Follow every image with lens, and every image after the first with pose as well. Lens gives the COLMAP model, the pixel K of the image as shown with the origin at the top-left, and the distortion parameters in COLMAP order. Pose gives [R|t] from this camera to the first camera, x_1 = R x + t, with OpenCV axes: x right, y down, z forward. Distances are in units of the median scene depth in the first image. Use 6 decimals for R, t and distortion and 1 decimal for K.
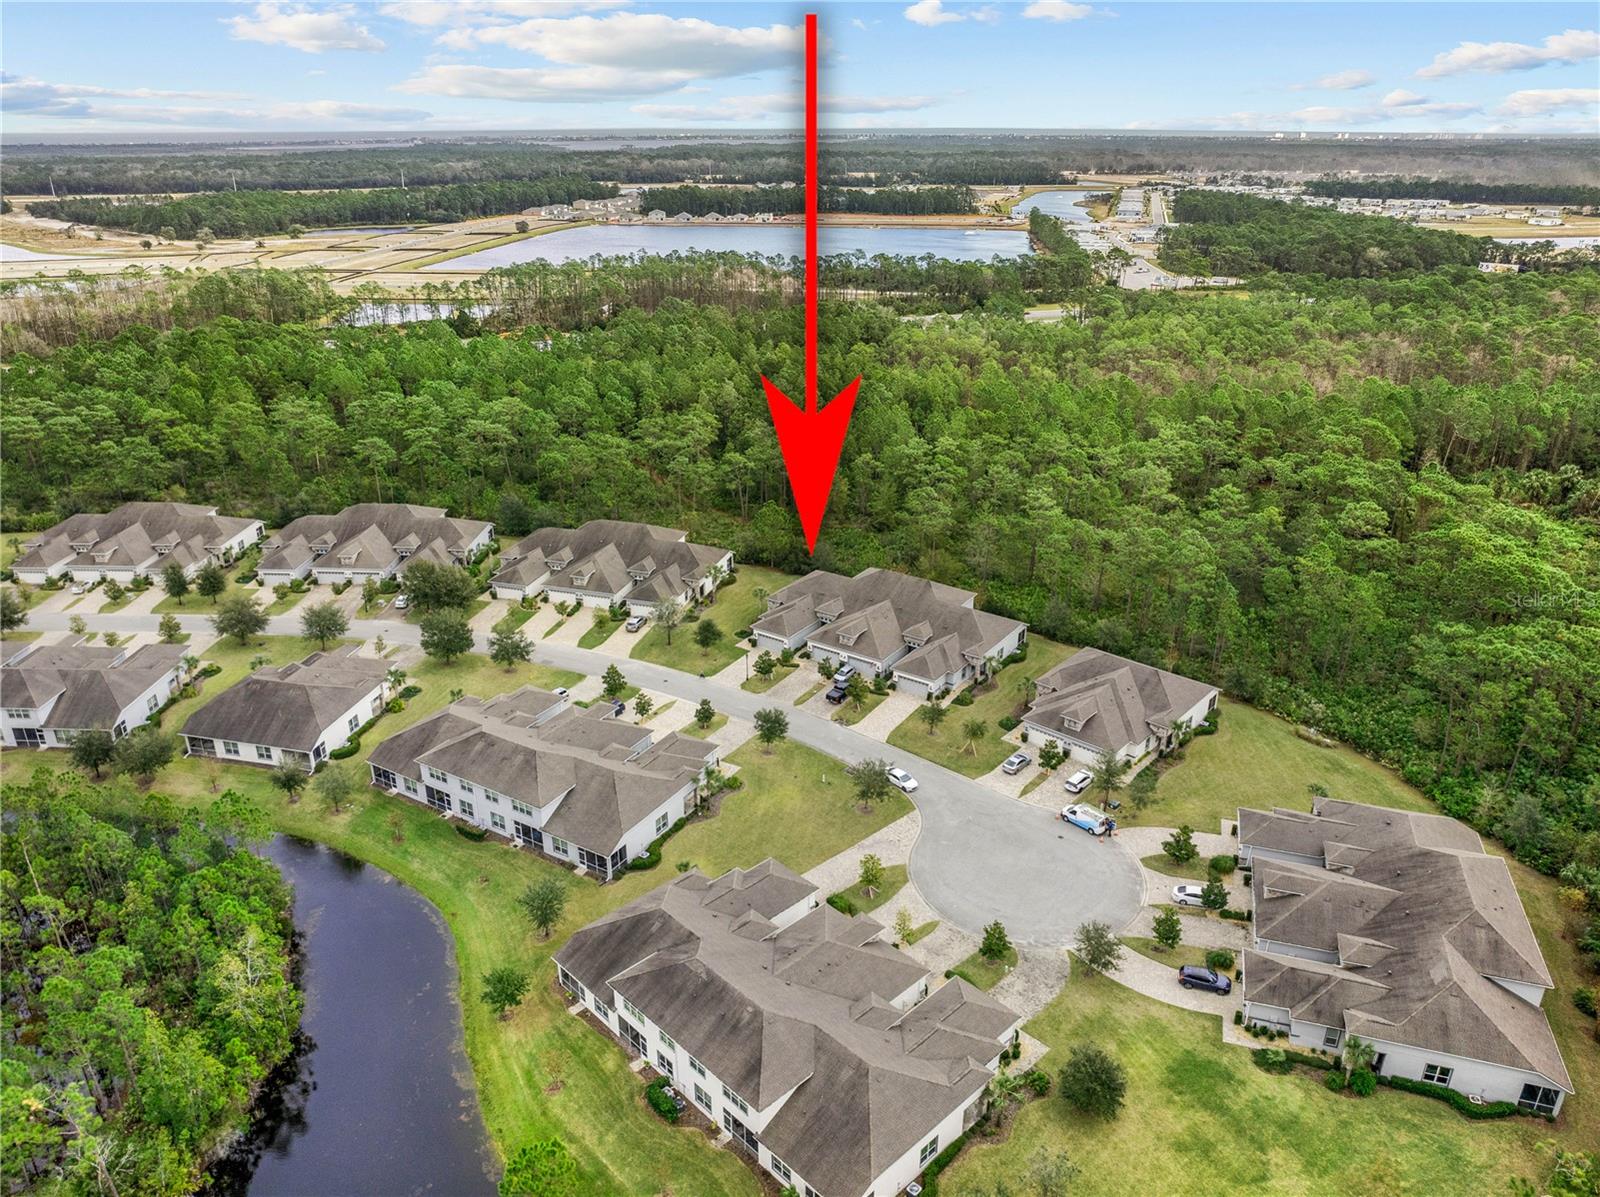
lens RADIAL K [[1107.8, 0, 808.9], [0, 1107.8, 594.3], [0, 0, 1]] dist [-0.037246, 0.008395]
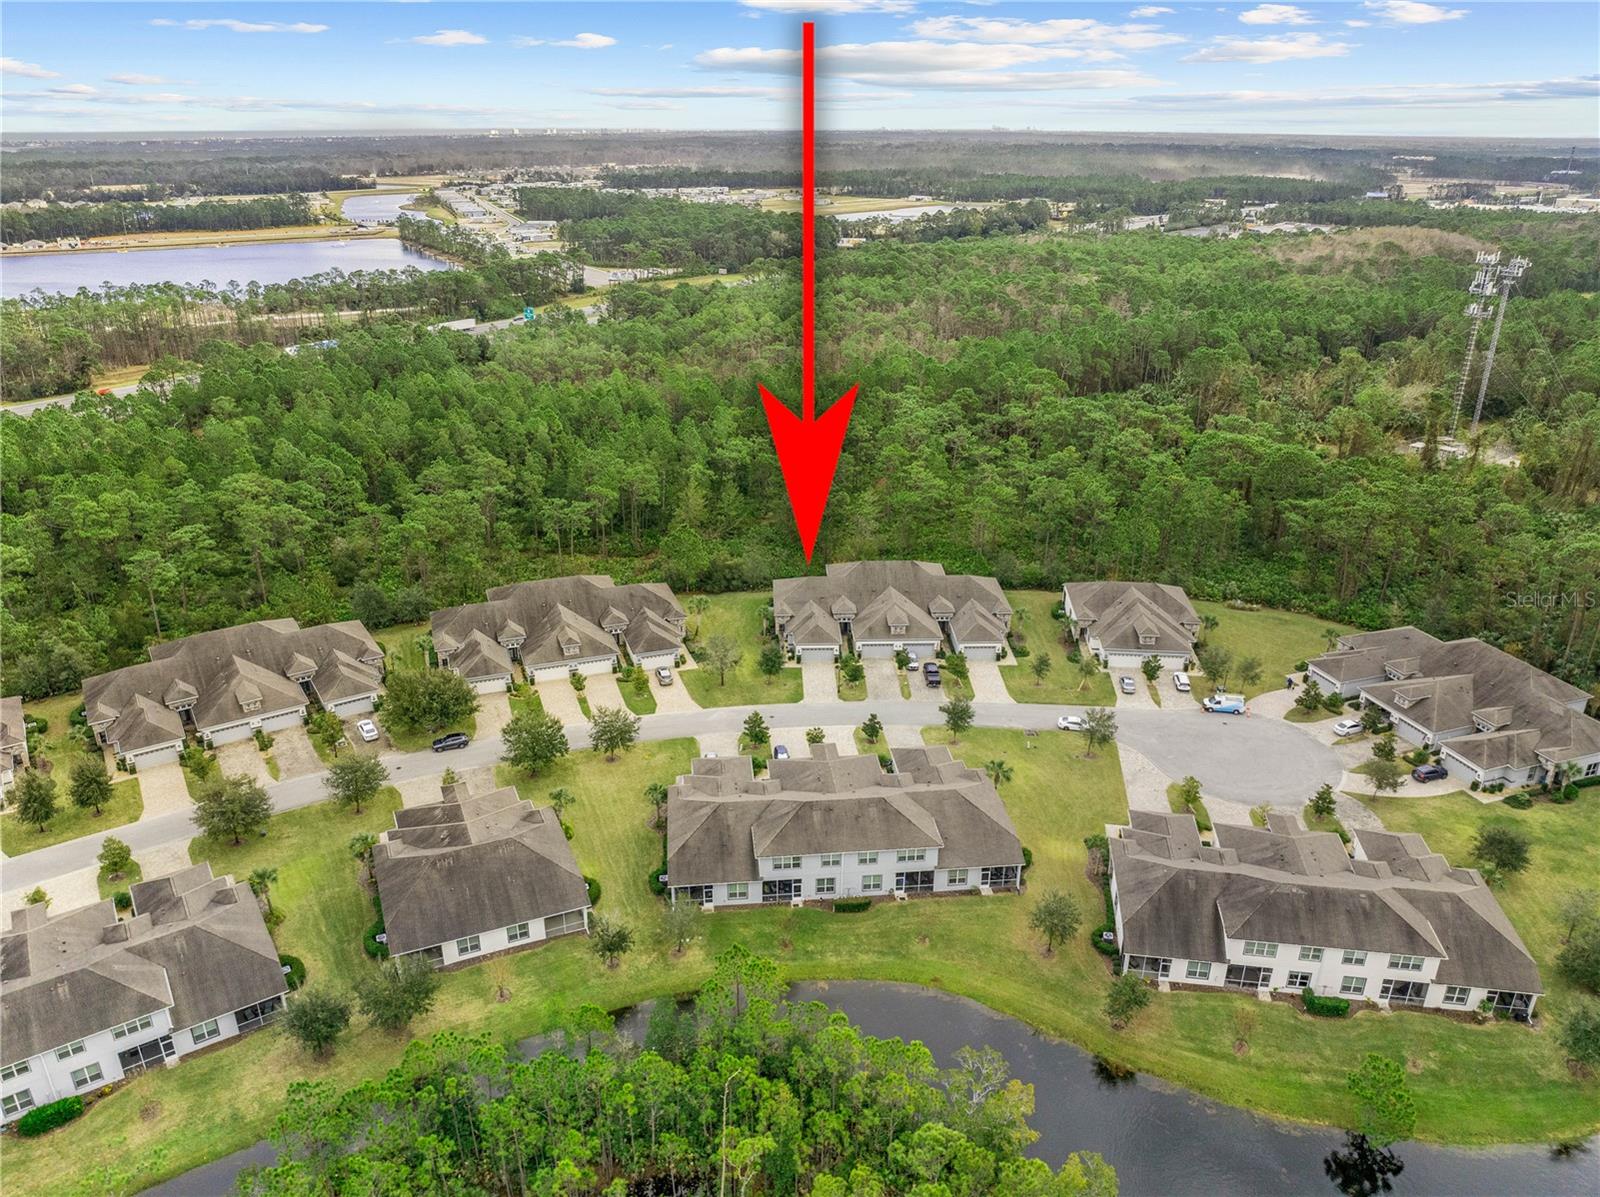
lens RADIAL K [[1107.8, 0, 811.3], [0, 1107.8, 603.0], [0, 0, 1]] dist [-0.037246, 0.008395]
pose [[0.806455, -0.234294, 0.542897, -0.696619], [0.230177, 0.970118, 0.076747, -0.096047], [-0.544655, 0.063069, 0.836285, 0.208775]]
